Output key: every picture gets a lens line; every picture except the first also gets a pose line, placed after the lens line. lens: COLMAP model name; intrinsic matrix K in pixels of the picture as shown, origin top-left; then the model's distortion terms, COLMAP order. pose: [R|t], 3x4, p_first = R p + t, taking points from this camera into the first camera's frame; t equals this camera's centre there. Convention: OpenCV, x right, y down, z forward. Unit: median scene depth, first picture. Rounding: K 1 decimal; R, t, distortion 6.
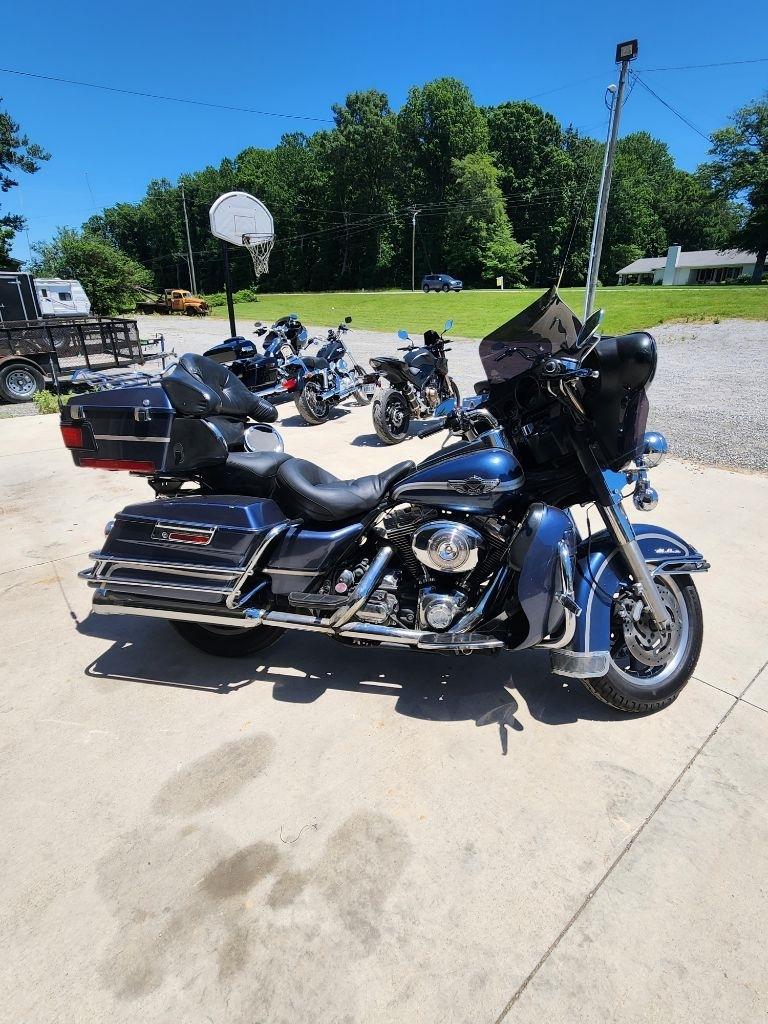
lens RADIAL K [[518.5, 0, 392.3], [0, 518.5, 512.1], [0, 0, 1]] dist [-0.004865, 0.002869]
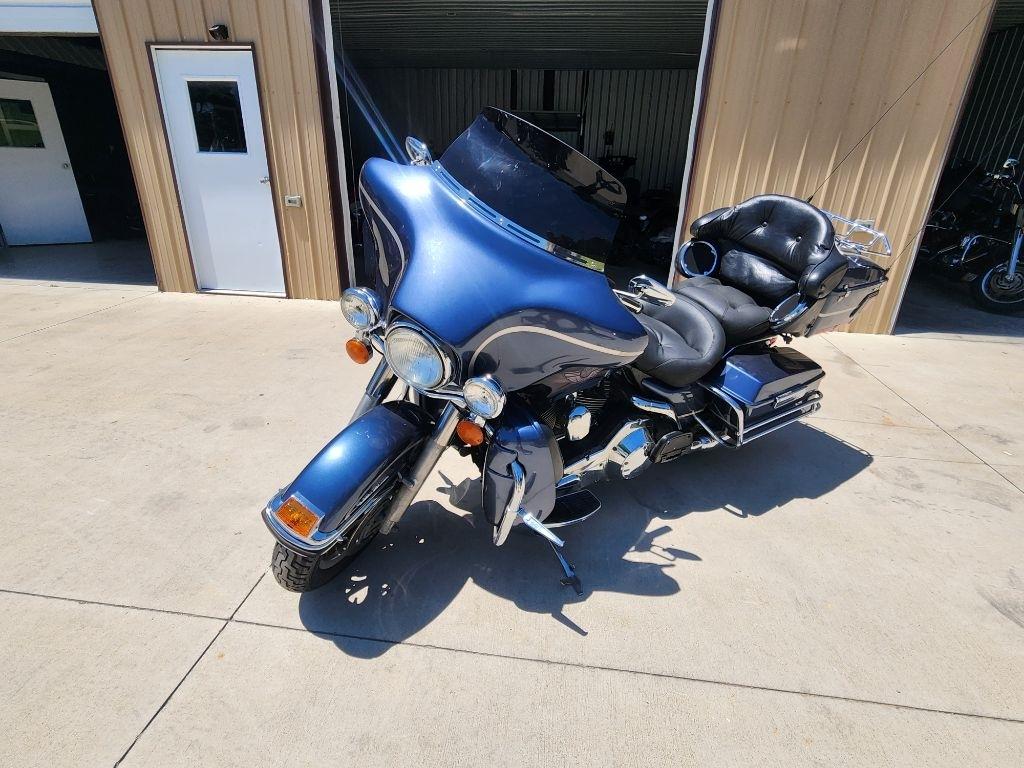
lens RADIAL K [[518.5, 0, 515.0], [0, 518.5, 375.3], [0, 0, 1]] dist [-0.004865, 0.002869]
pose [[-0.746899, 0.239360, -0.620362, 0.728625], [-0.264867, 0.748653, 0.607753, -0.520068], [0.609907, 0.618244, -0.495770, 1.397027]]
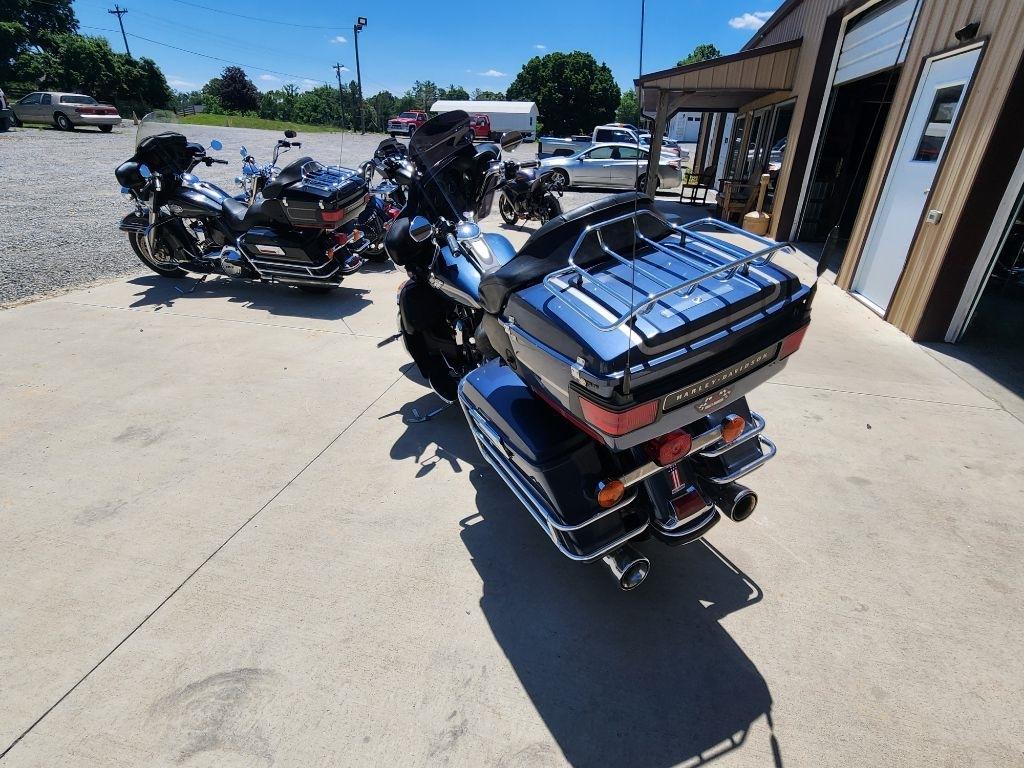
lens RADIAL K [[518.5, 0, 514.0], [0, 518.5, 376.0], [0, 0, 1]] dist [-0.004865, 0.002869]
pose [[-0.576776, -0.356073, 0.735216, -0.873614], [0.261020, 0.772494, 0.578897, -0.542604], [-0.774079, 0.525800, -0.352614, 1.458076]]
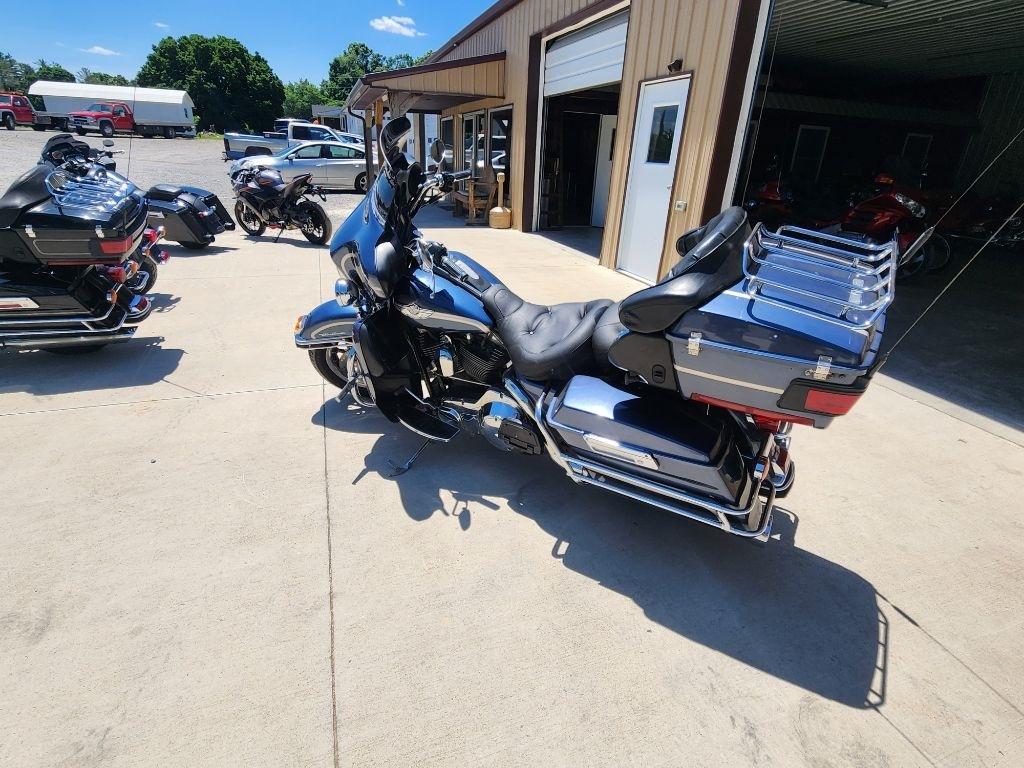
lens RADIAL K [[518.5, 0, 514.5], [0, 518.5, 376.0], [0, 0, 1]] dist [-0.004865, 0.002869]
pose [[-0.924733, -0.187751, 0.331087, -0.379916], [0.094927, 0.728615, 0.678313, -0.665397], [-0.368589, 0.658688, -0.655952, 1.762115]]
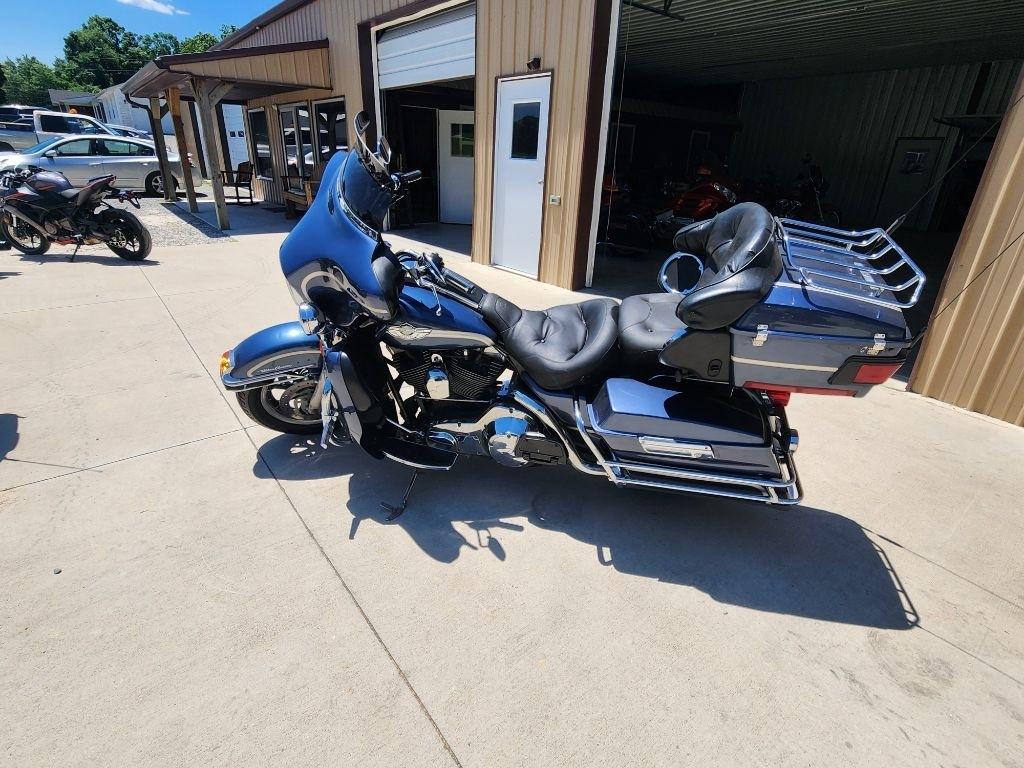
lens RADIAL K [[518.5, 0, 514.5], [0, 518.5, 375.9], [0, 0, 1]] dist [-0.004865, 0.002869]
pose [[-0.998083, -0.055647, 0.027086, -0.047687], [-0.021123, 0.717663, 0.696070, -0.661981], [-0.058173, 0.694163, -0.717463, 1.771818]]
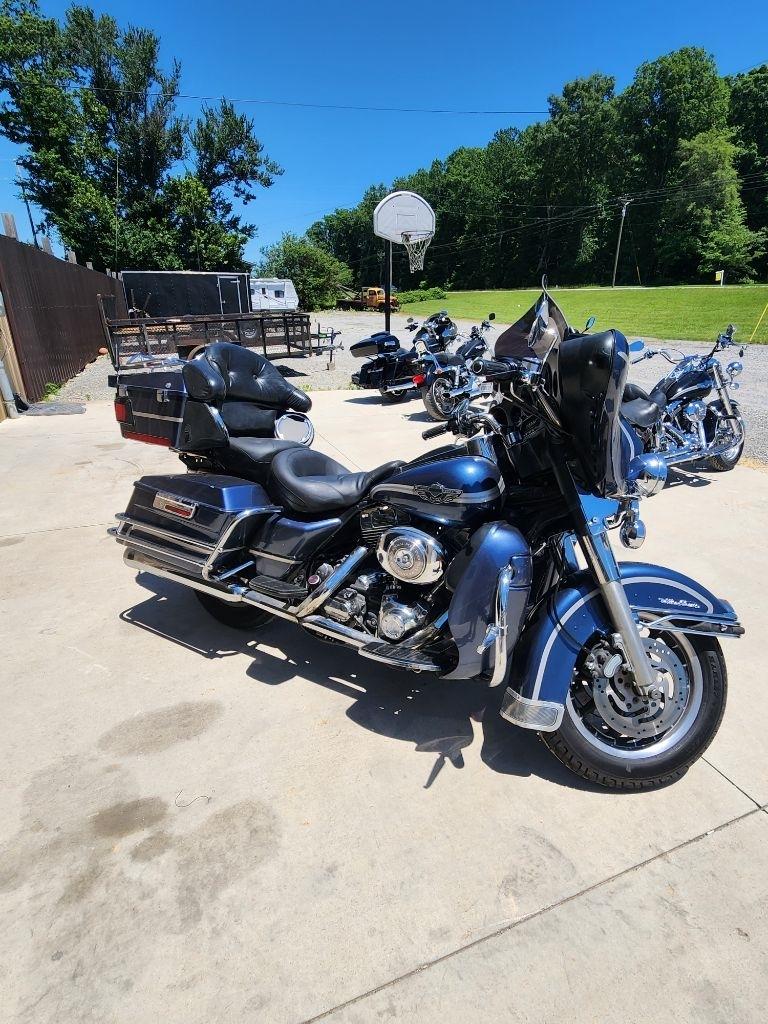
lens RADIAL K [[518.5, 0, 392.0], [0, 518.5, 511.3], [0, 0, 1]] dist [-0.004865, 0.002869]
pose [[0.942052, 0.127176, -0.310427, 0.324347], [-0.126125, 0.991735, 0.023546, -0.027105], [0.310856, 0.016971, 0.950306, 0.084301]]
